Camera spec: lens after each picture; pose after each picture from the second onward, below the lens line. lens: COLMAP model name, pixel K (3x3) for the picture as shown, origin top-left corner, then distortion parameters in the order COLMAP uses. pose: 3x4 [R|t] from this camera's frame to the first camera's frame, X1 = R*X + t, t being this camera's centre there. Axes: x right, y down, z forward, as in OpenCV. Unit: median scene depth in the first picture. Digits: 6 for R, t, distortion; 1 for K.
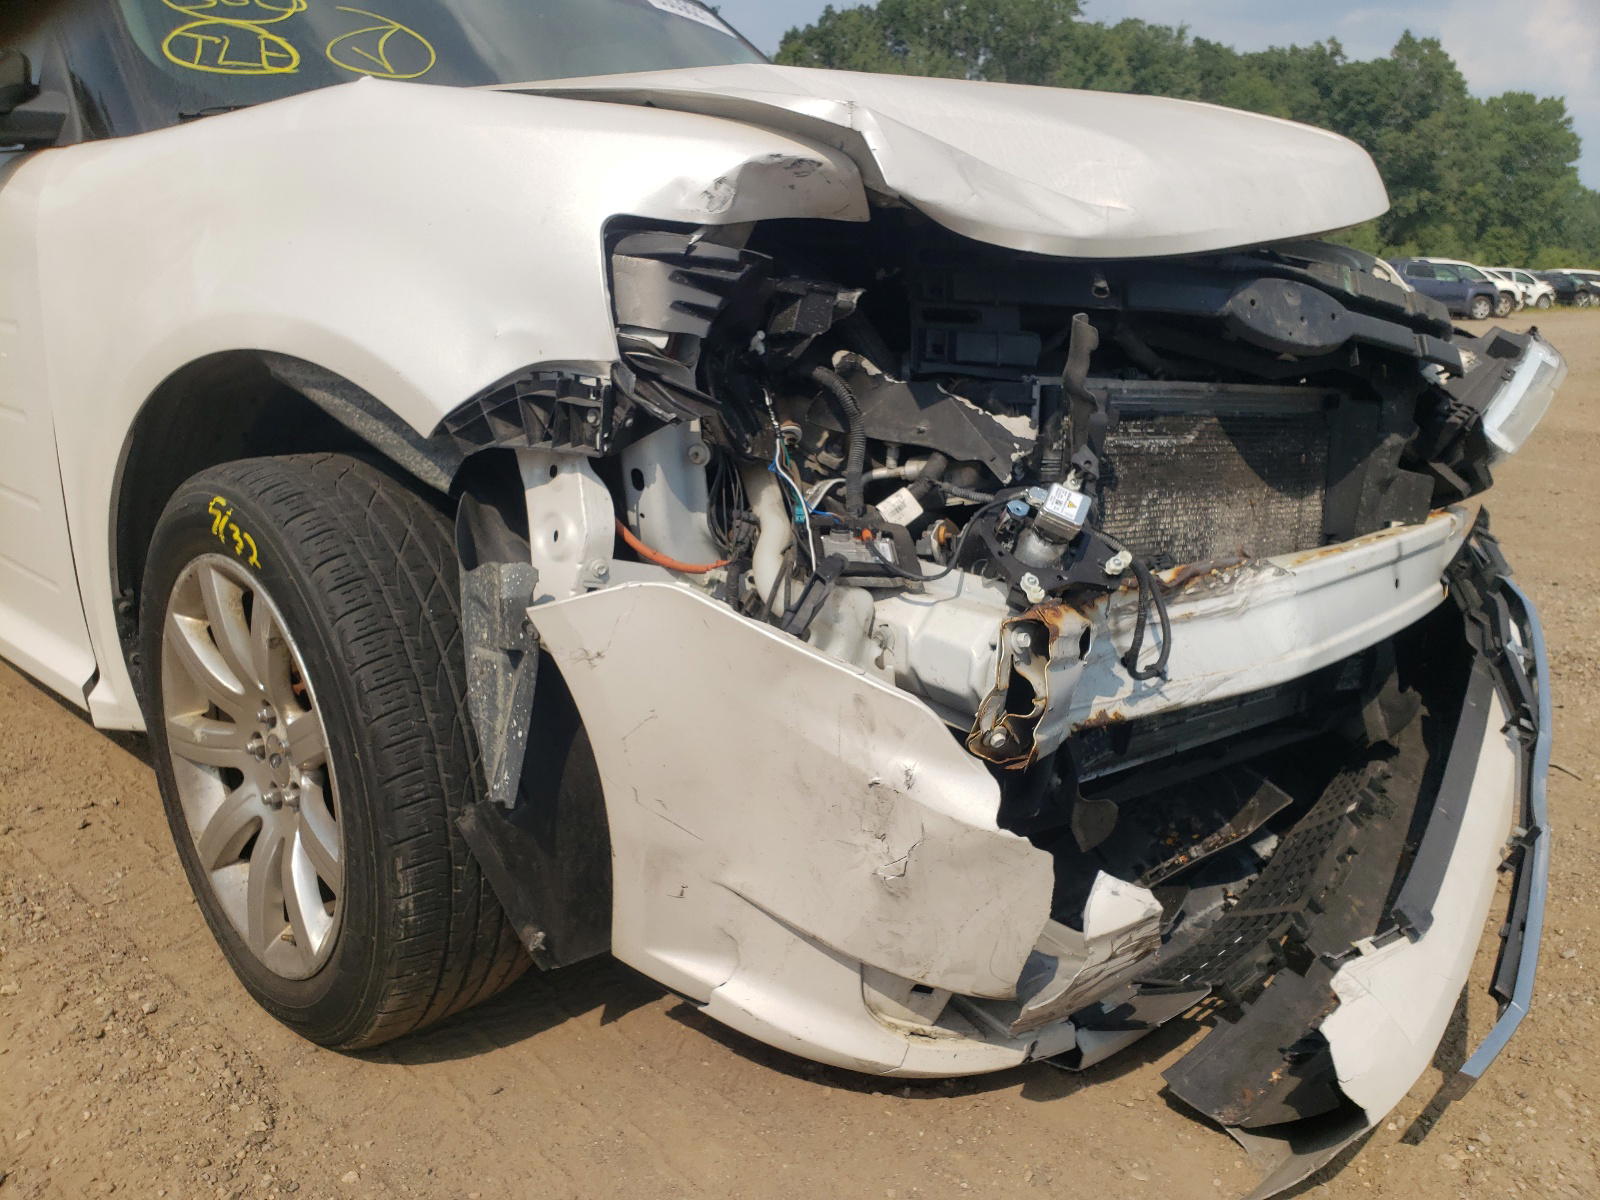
lens RADIAL K [[1494.1, 0, 800.0], [0, 1494.1, 600.0], [0, 0, 1]] dist [0.307584, -0.710593]
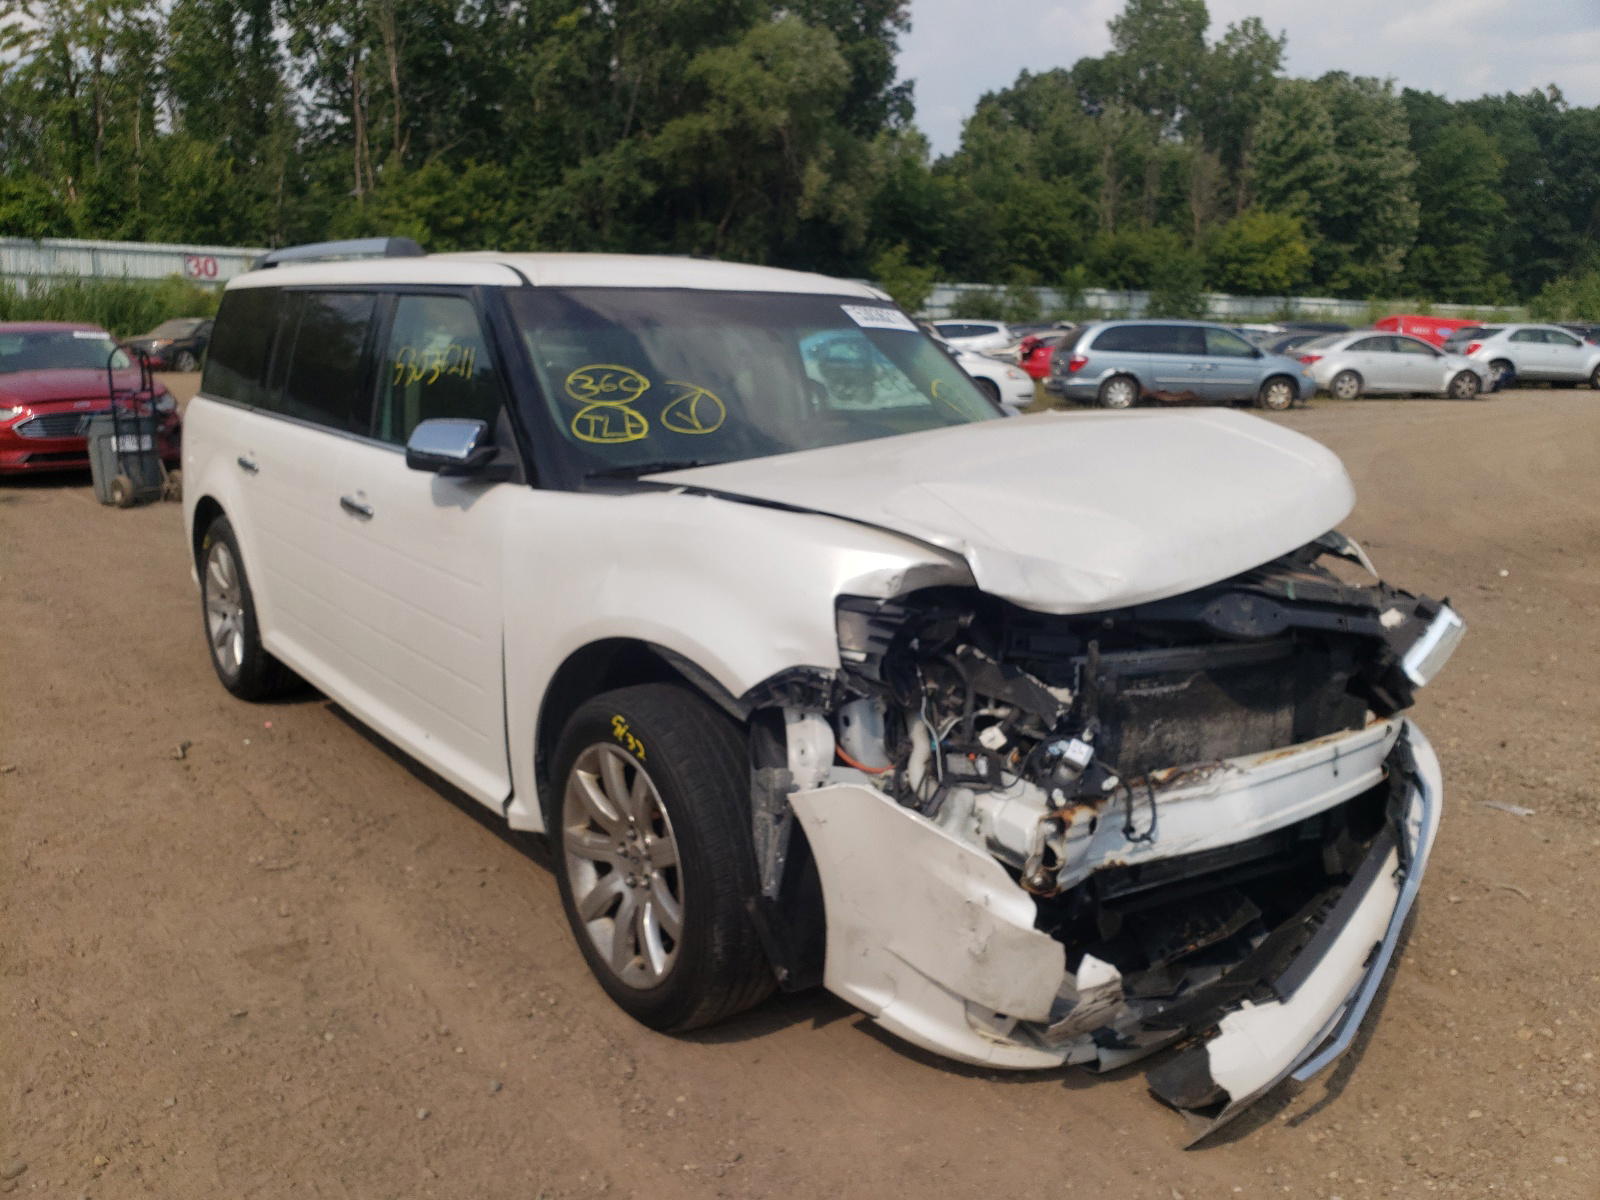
lens RADIAL K [[1494.1, 0, 800.0], [0, 1494.1, 600.0], [0, 0, 1]] dist [0.307584, -0.710593]
pose [[0.992790, 0.023686, -0.117503, 0.045459], [-0.027413, 0.999168, -0.030205, -0.165461], [0.116690, 0.033208, 0.992613, -0.794658]]
